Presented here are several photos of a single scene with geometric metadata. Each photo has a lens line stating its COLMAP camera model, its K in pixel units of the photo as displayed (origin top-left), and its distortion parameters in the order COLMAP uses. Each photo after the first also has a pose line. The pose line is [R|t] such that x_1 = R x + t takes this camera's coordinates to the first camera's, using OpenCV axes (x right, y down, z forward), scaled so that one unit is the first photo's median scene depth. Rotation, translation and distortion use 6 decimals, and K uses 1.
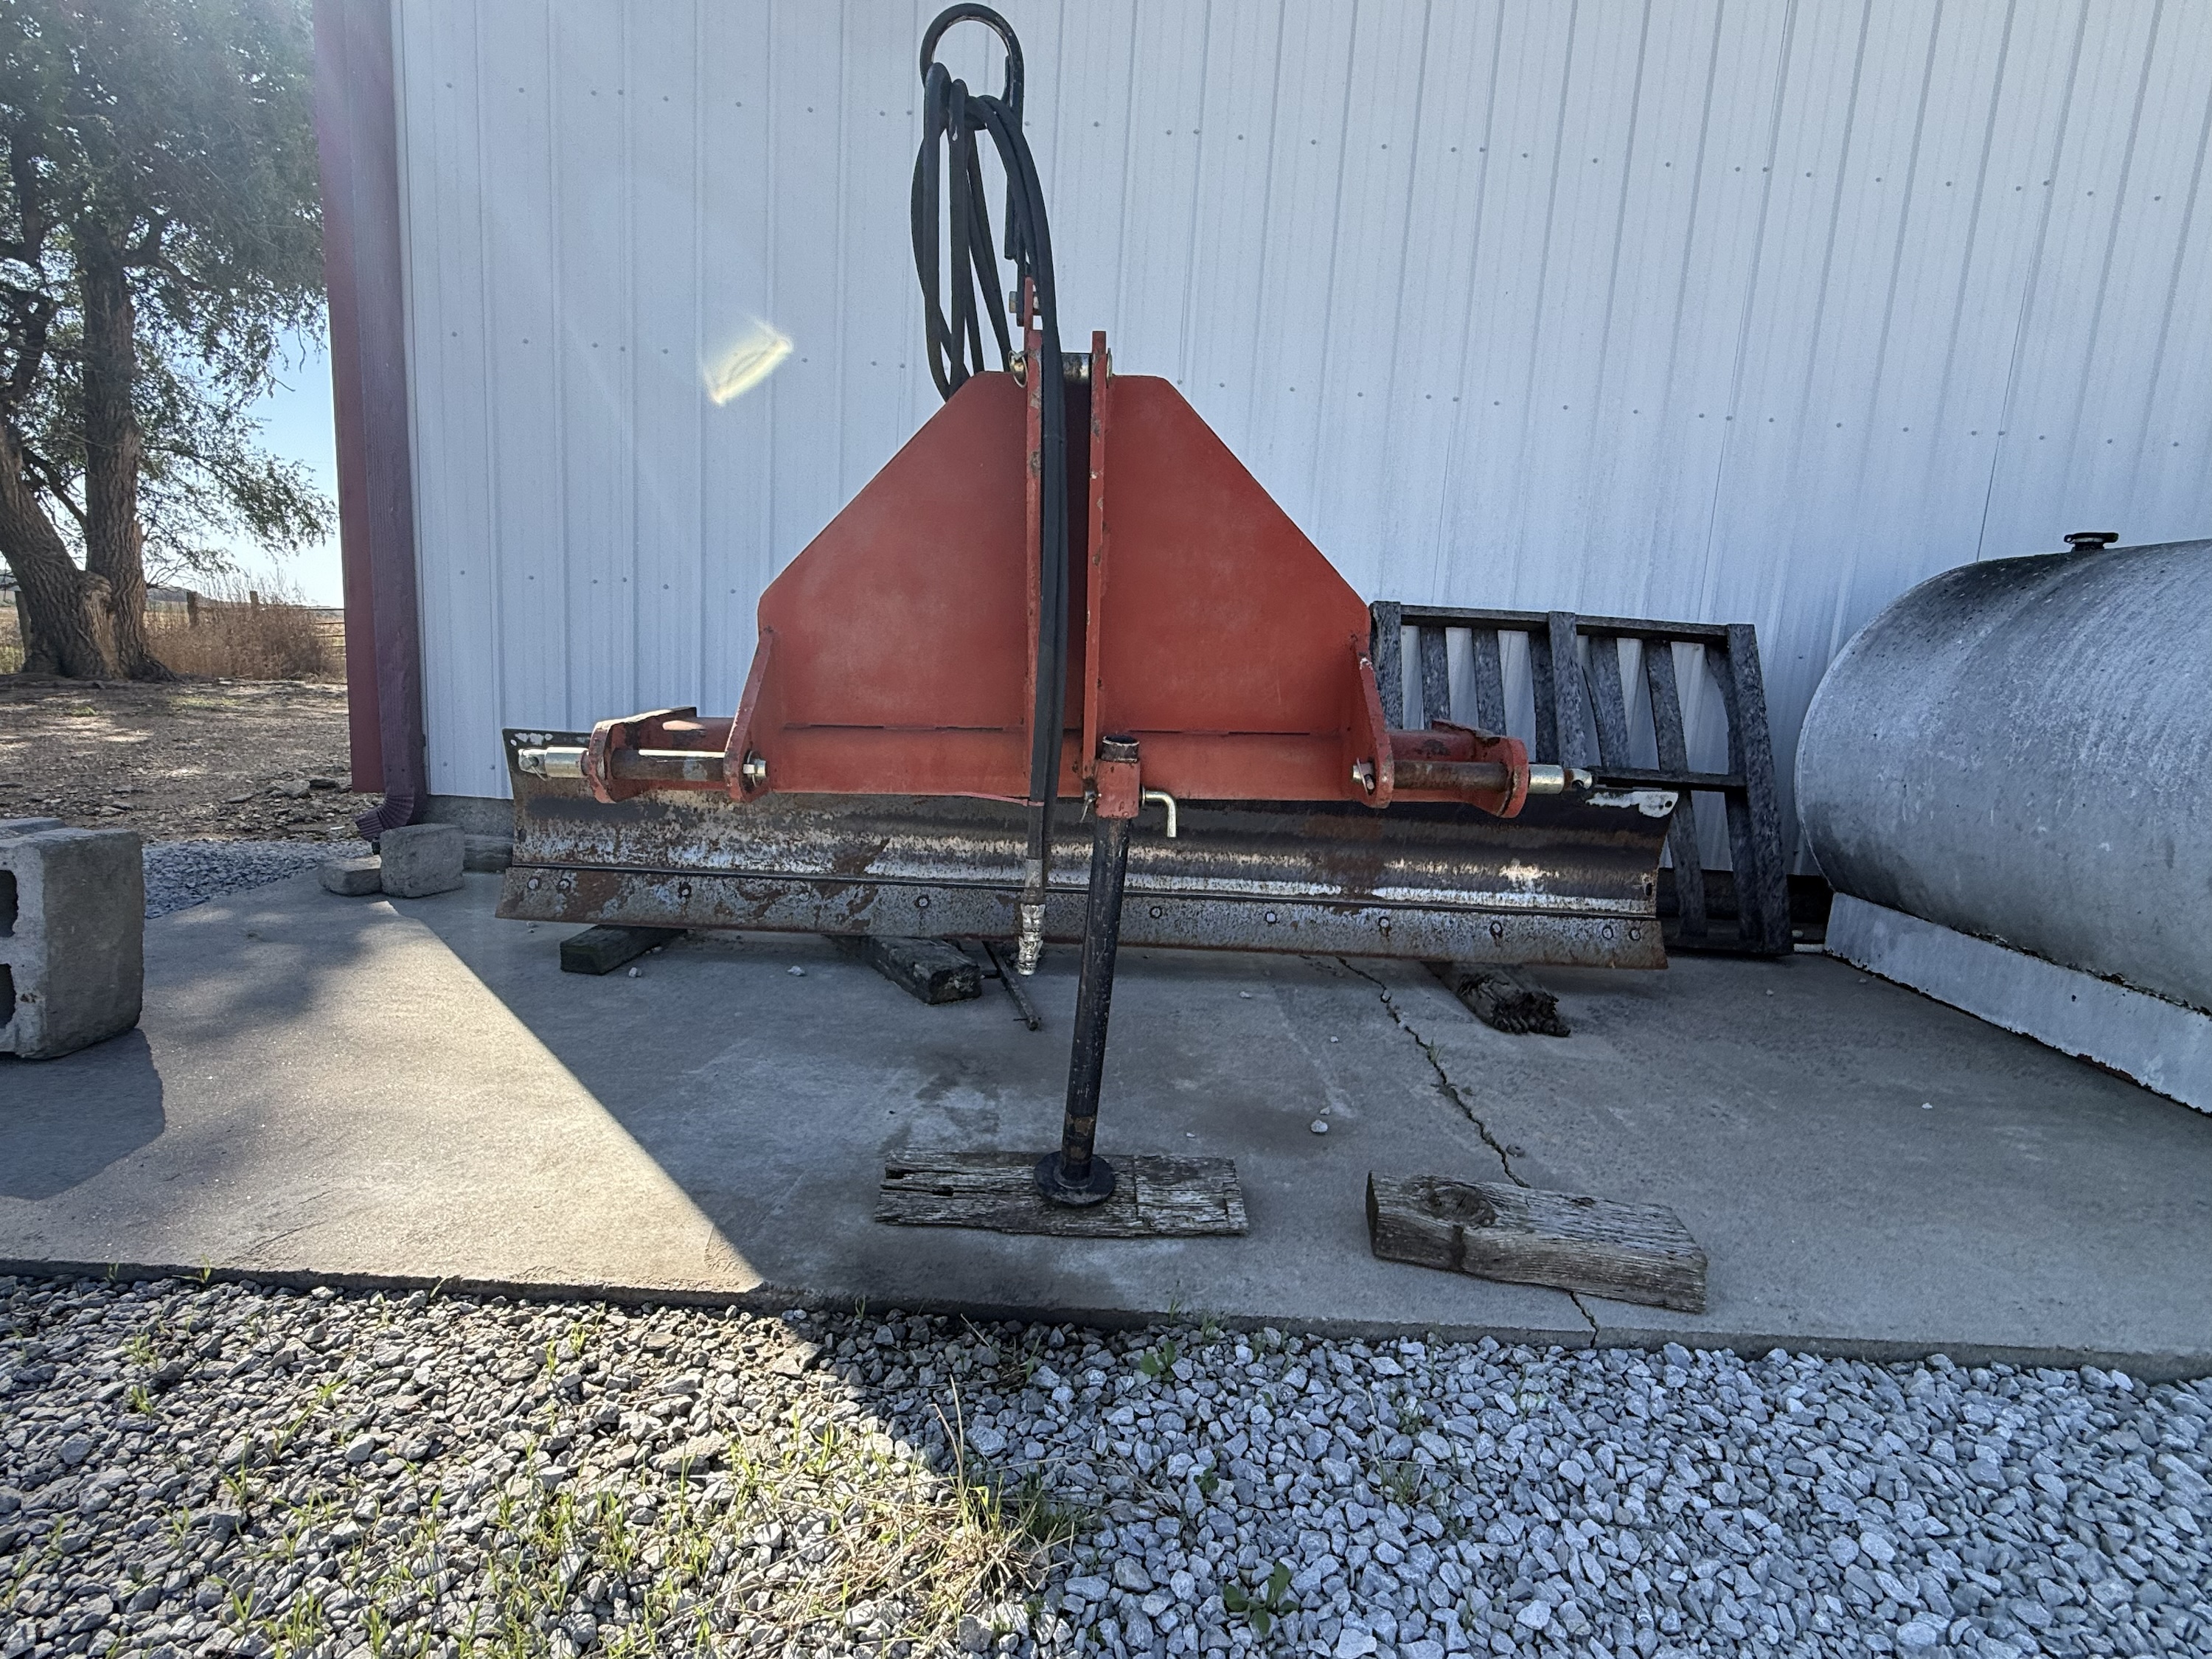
lens RADIAL K [[1062.3, 0, 1106.5], [0, 1062.3, 819.3], [0, 0, 1]] dist [-0.000696, -0.000308]
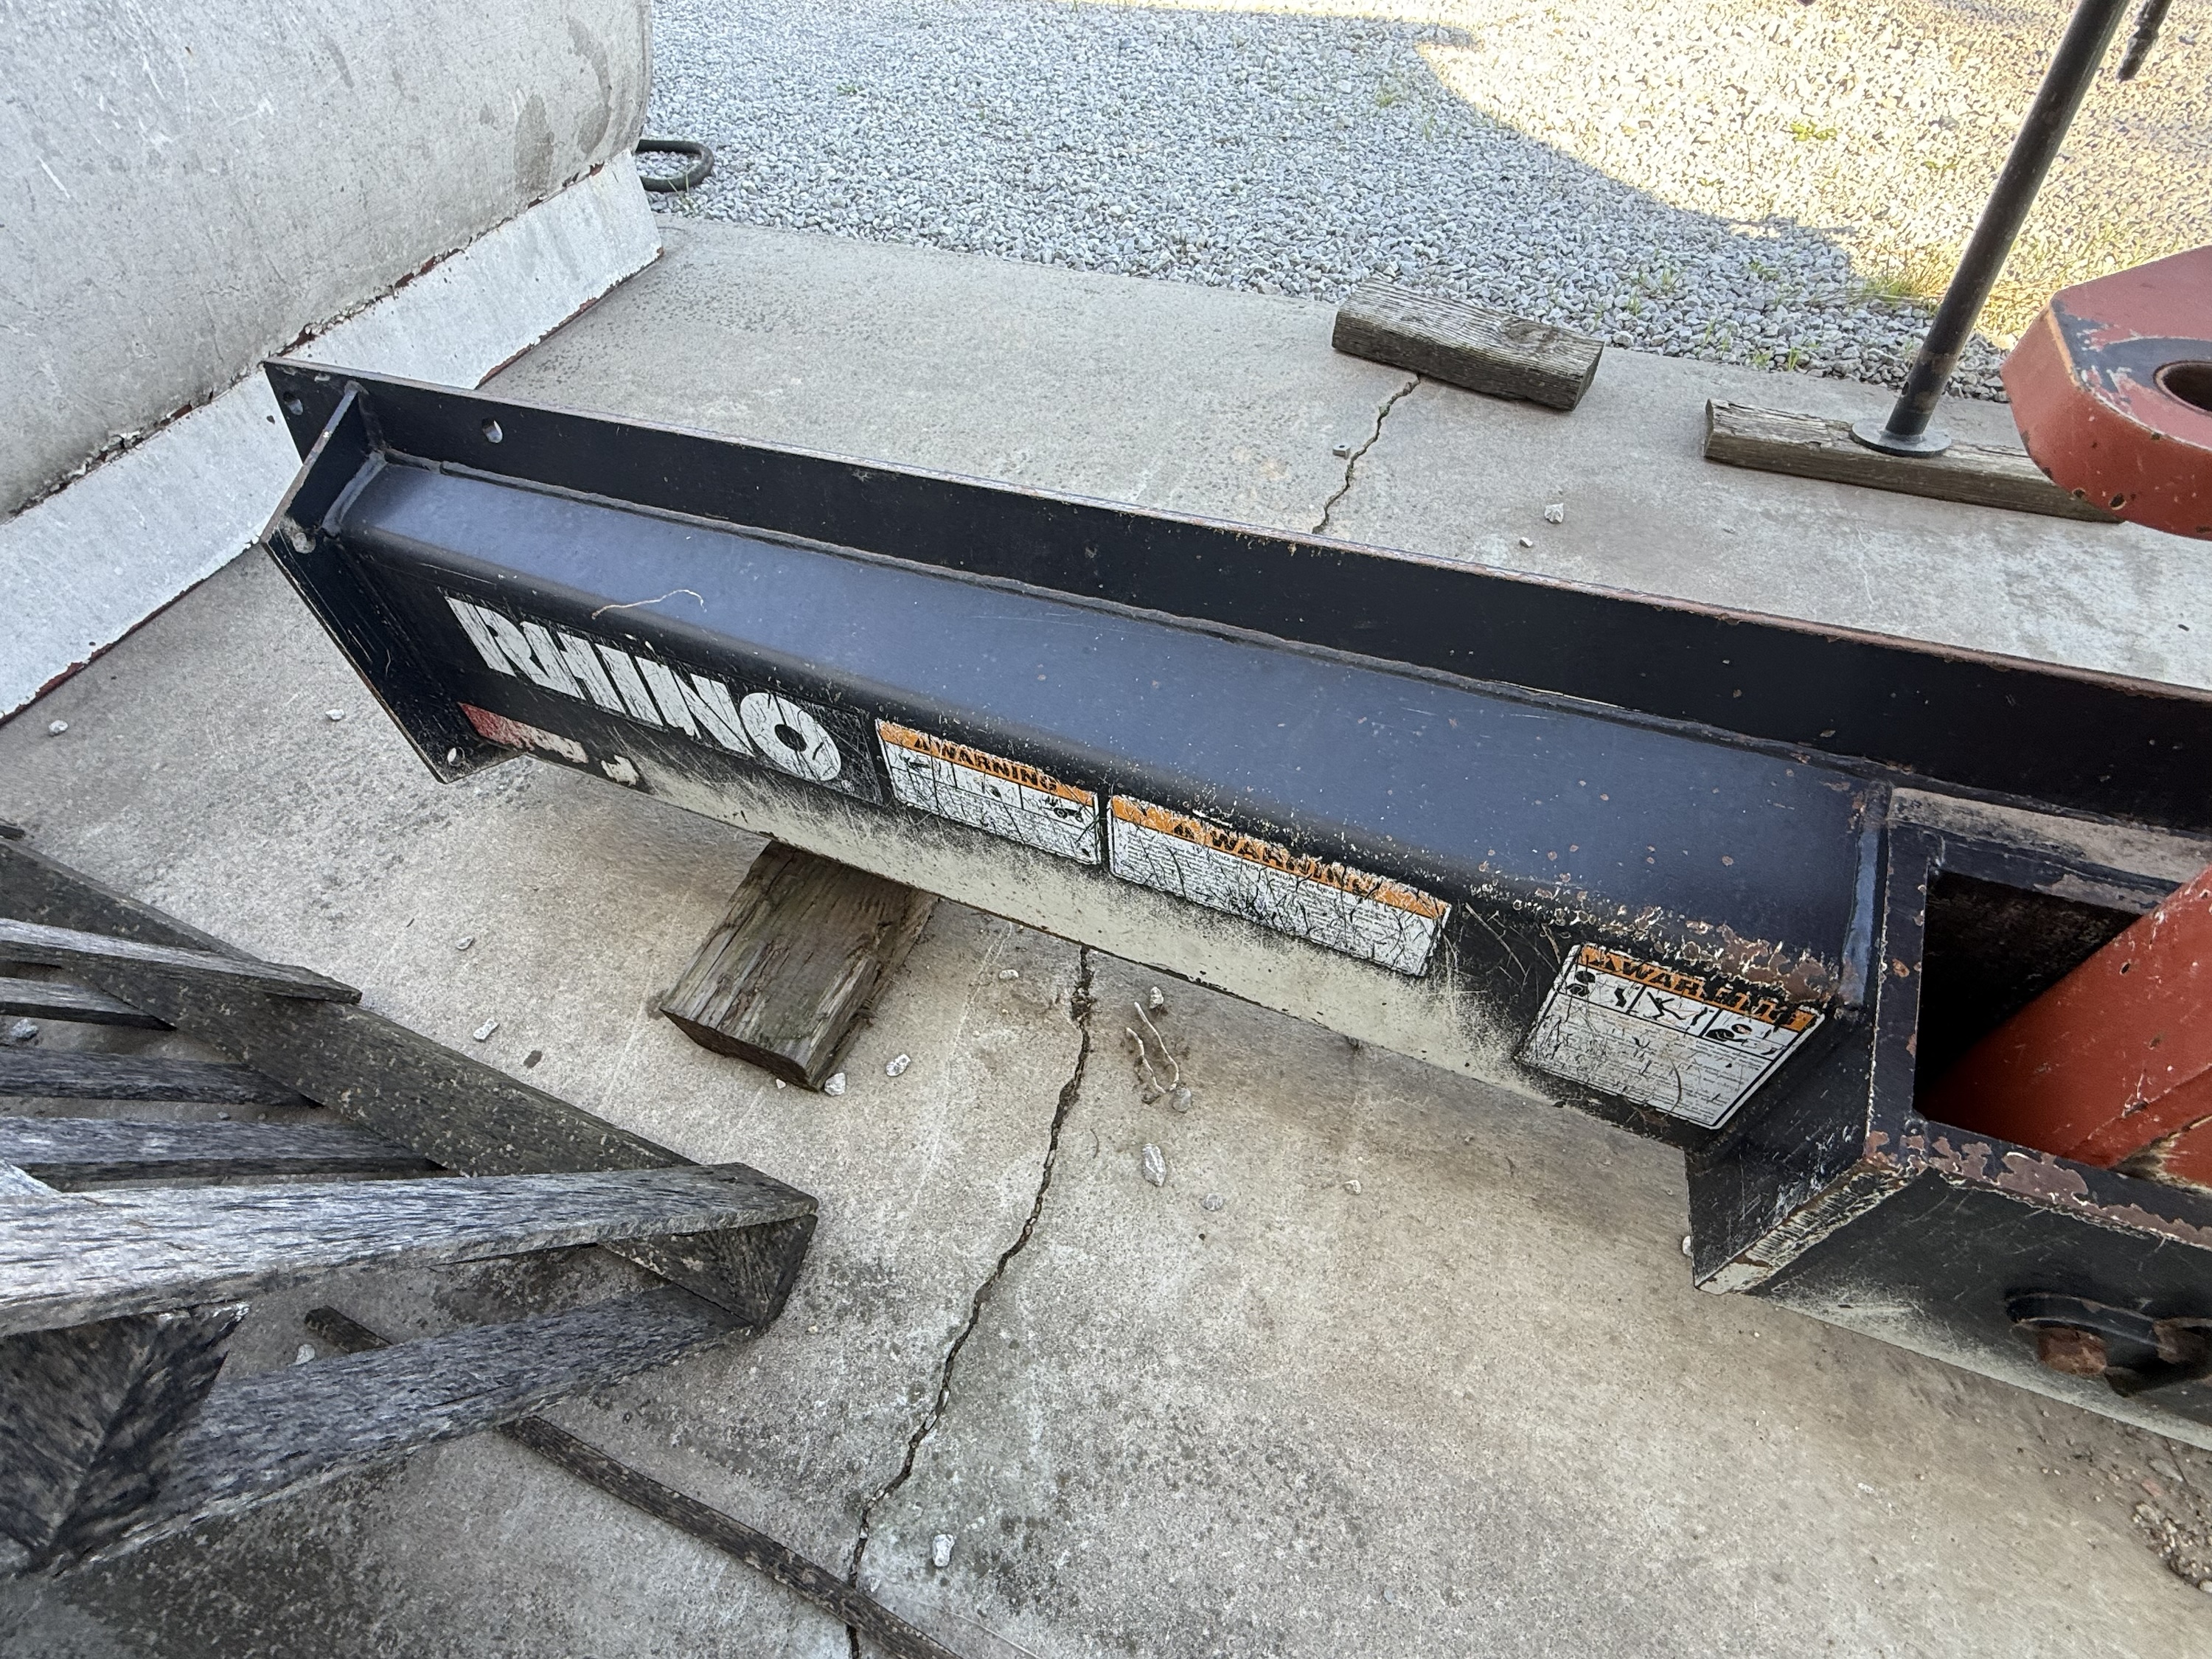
lens RADIAL K [[1065.5, 0, 1106.0], [0, 1065.5, 829.5], [0, 0, 1]] dist [-0.000163, 0.000021]
pose [[-0.917410, -0.310048, 0.249459, 0.246366], [0.074215, 0.482568, 0.872708, -0.343362], [-0.390963, 0.819145, -0.419703, 1.743225]]
